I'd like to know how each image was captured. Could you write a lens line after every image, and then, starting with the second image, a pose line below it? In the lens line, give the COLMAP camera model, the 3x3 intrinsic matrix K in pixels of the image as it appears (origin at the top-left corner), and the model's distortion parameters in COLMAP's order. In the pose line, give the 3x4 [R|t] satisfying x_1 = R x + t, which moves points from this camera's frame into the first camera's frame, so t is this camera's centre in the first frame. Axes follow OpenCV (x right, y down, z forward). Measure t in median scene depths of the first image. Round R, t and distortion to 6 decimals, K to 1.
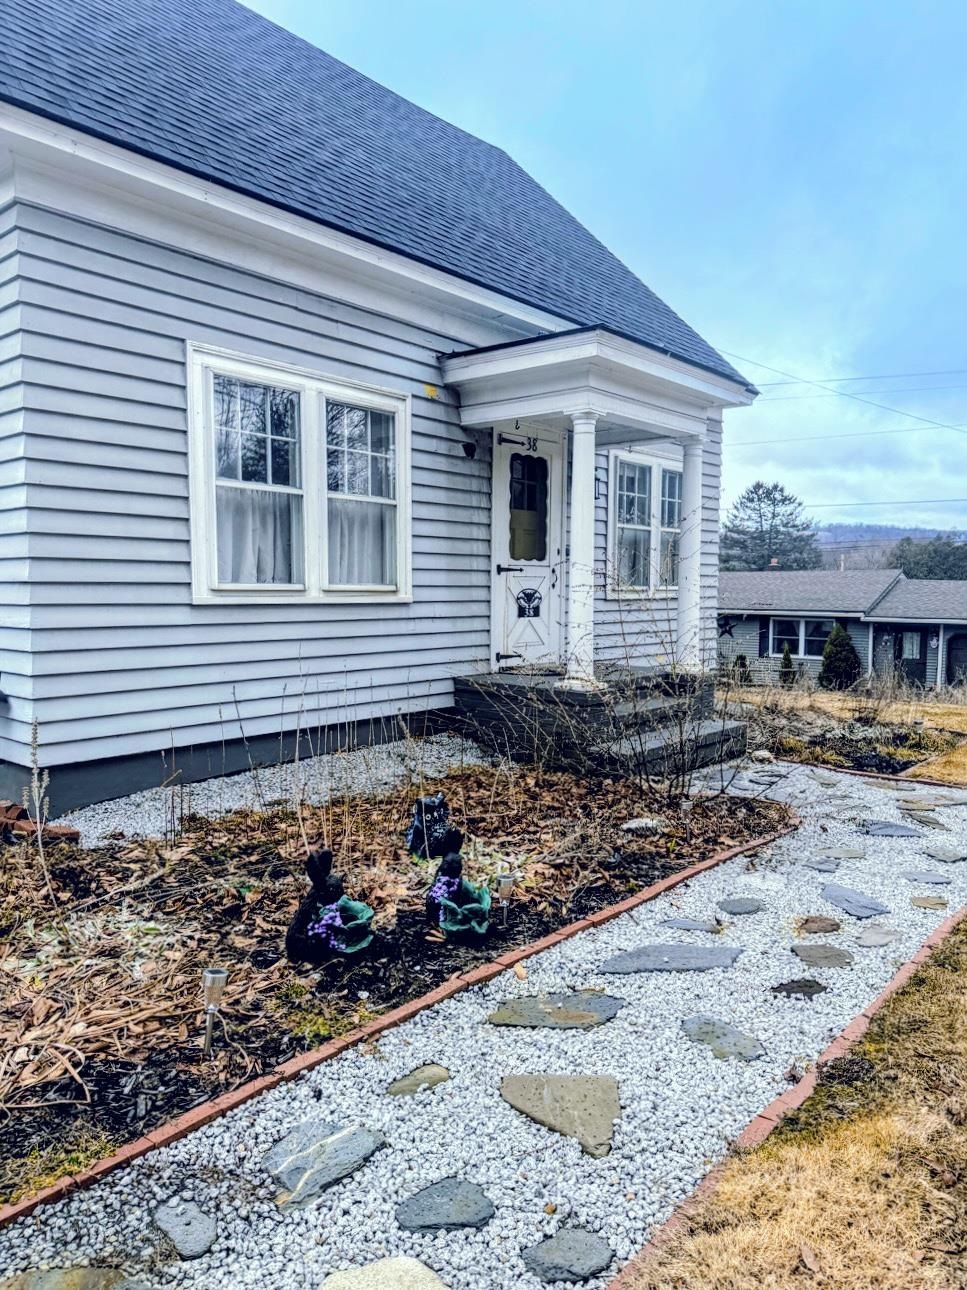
lens RADIAL K [[901.5, 0, 481.3], [0, 901.5, 664.2], [0, 0, 1]] dist [0.085212, -0.118096]
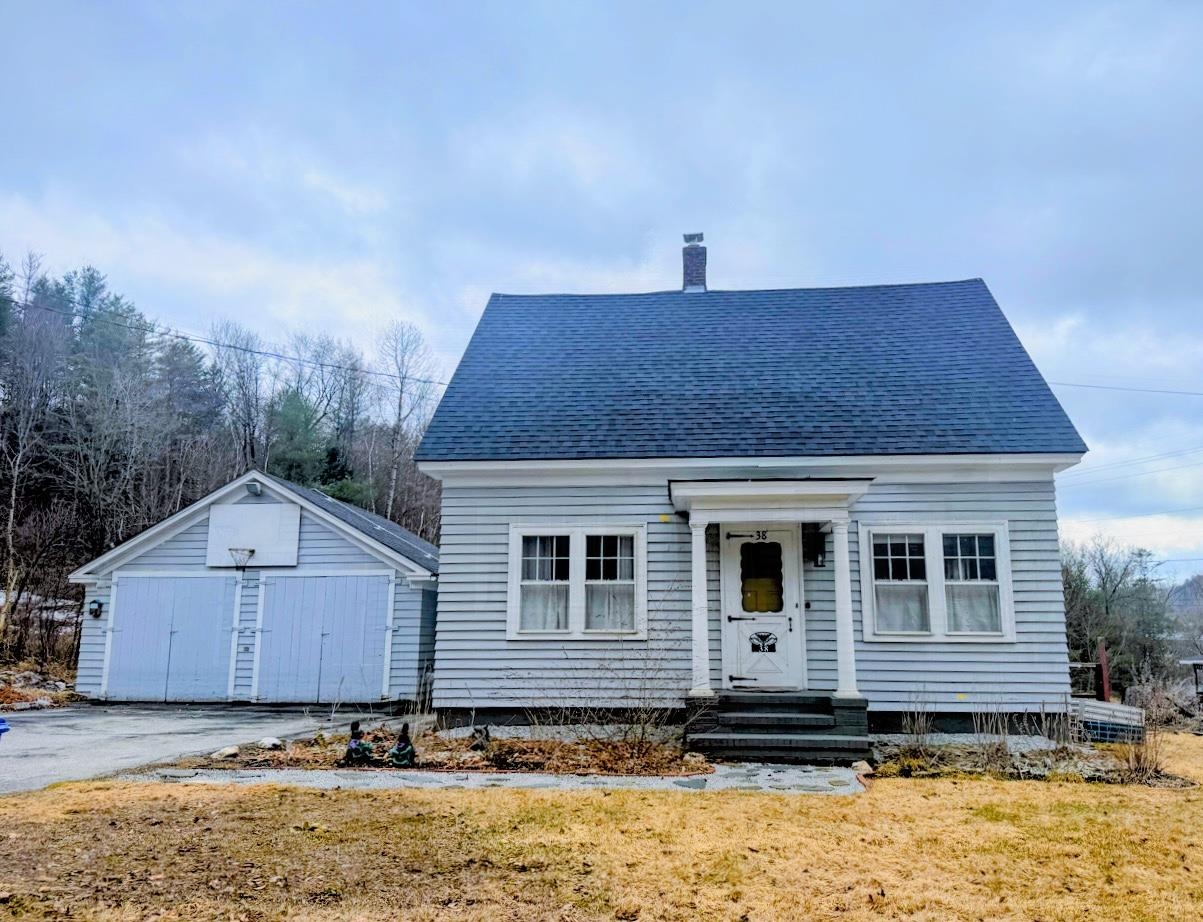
lens RADIAL K [[900.7, 0, 628.4], [0, 900.7, 459.0], [0, 0, 1]] dist [0.082231, -0.120041]
pose [[0.586087, -0.154645, -0.795353, 1.141277], [-0.068235, 0.968710, -0.238633, 0.009207], [0.807370, 0.194130, 0.557196, -0.045482]]
